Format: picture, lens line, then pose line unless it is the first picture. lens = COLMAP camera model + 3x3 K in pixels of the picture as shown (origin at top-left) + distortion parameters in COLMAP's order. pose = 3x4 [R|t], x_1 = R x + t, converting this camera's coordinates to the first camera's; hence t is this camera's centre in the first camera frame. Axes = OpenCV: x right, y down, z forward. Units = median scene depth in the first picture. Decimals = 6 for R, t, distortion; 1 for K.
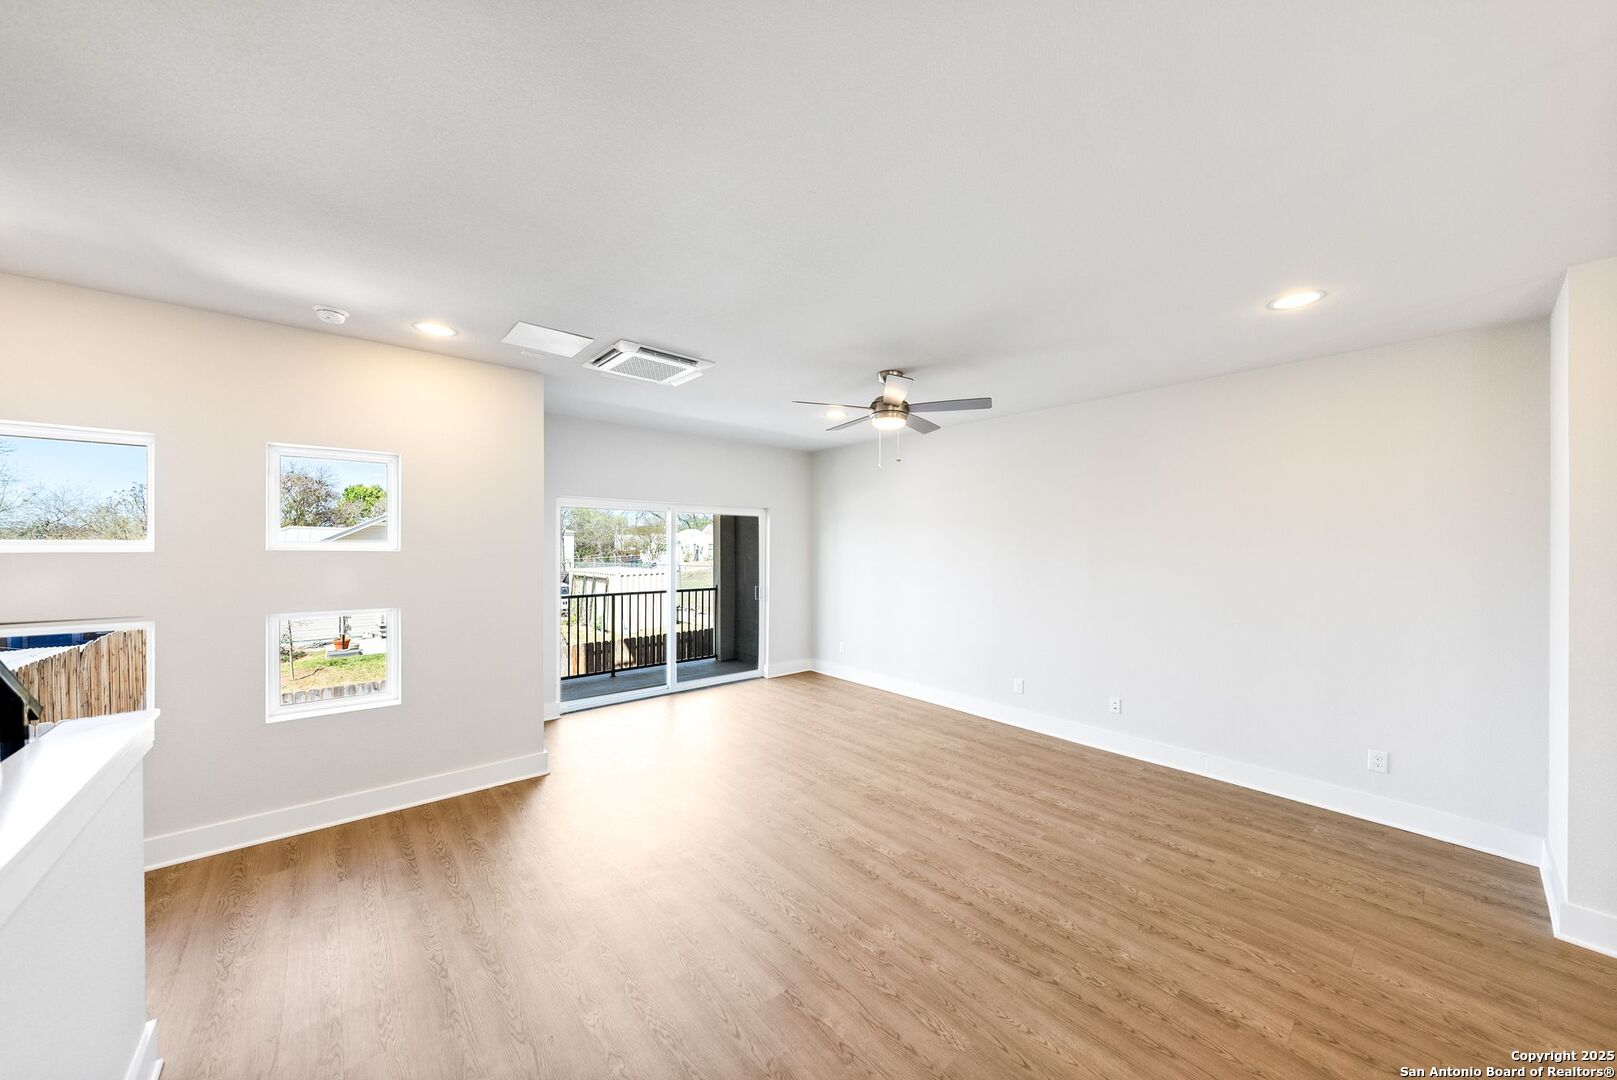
lens RADIAL K [[560.2, 0, 815.3], [0, 560.2, 542.7], [0, 0, 1]] dist [-0.000094, -0.000069]
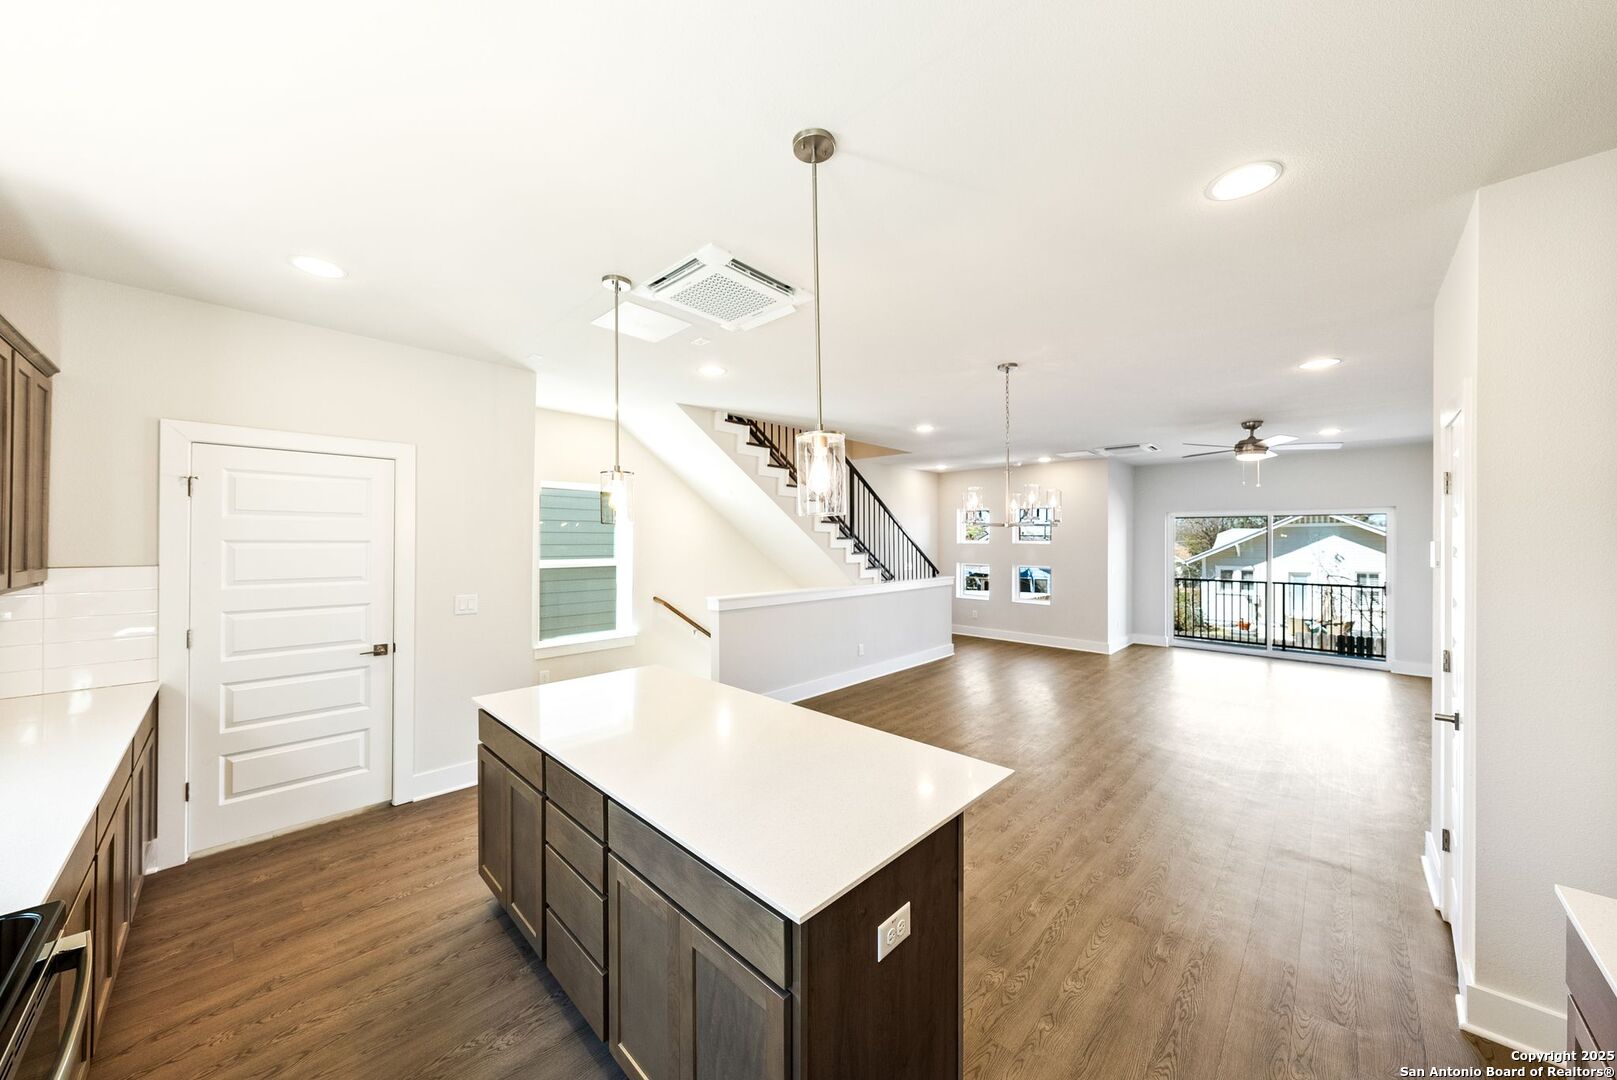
lens RADIAL K [[576.9, 0, 821.1], [0, 576.9, 533.0], [0, 0, 1]] dist [0.001226, 0.000048]
pose [[0.092882, -0.016910, -0.995534, 1.654020], [-0.000664, 0.999854, -0.017046, 0.011601], [0.995677, 0.002244, 0.092857, -0.259330]]
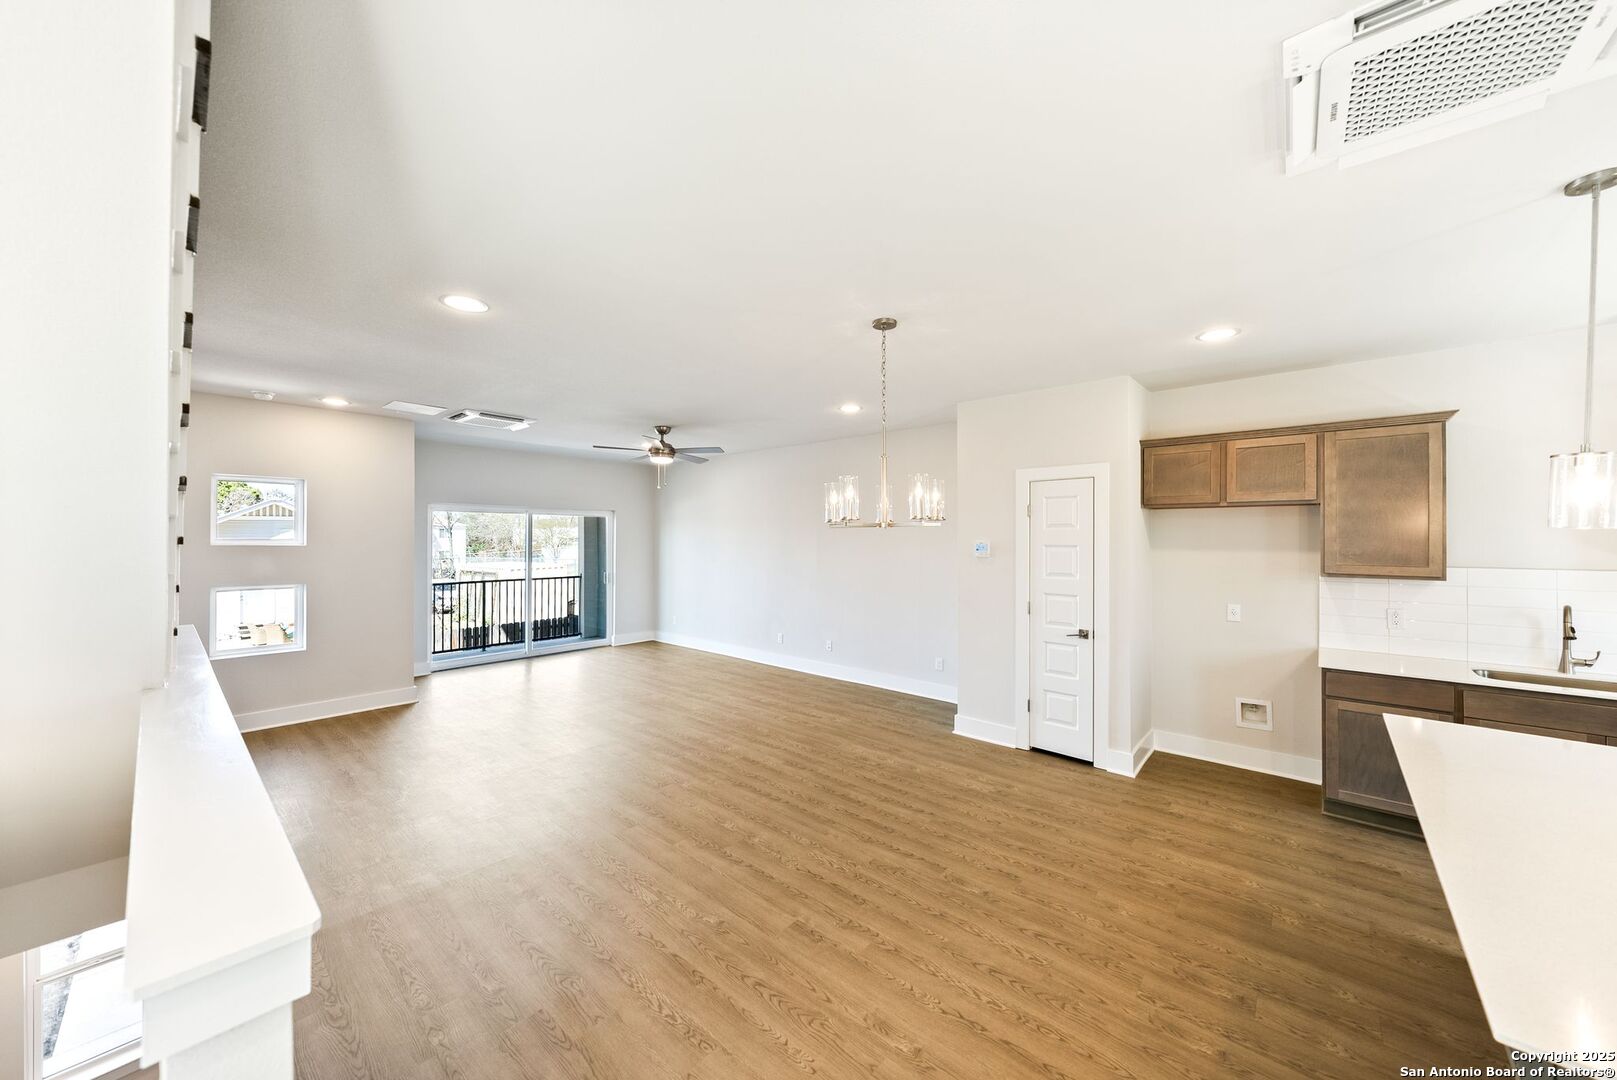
lens RADIAL K [[576.9, 0, 821.1], [0, 576.9, 533.0], [0, 0, 1]] dist [0.001226, 0.000048]
pose [[0.989918, -0.001978, 0.141628, 0.359892], [0.002655, 0.999986, -0.004590, -0.006785], [-0.141617, 0.004920, 0.989909, -0.650566]]
